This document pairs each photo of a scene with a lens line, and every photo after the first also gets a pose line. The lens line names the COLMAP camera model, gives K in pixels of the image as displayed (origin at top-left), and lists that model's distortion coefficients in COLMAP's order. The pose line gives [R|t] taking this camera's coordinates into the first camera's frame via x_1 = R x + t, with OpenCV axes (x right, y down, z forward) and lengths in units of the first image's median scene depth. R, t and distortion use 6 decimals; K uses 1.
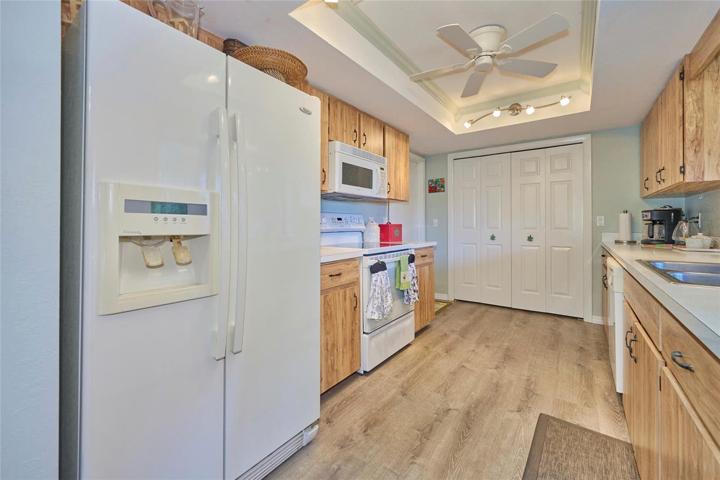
lens RADIAL K [[294.7, 0, 366.9], [0, 294.7, 223.2], [0, 0, 1]] dist [-0.001272, 0.000235]
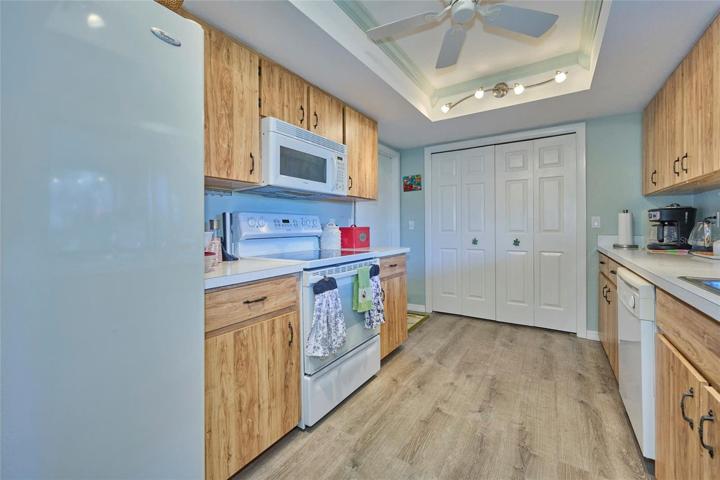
lens RADIAL K [[294.7, 0, 363.9], [0, 294.7, 227.4], [0, 0, 1]] dist [-0.001272, 0.000235]
pose [[0.998965, -0.004964, 0.045217, 0.083097], [0.004715, 0.999973, 0.005613, -0.000339], [-0.045244, -0.005394, 0.998961, 0.200299]]
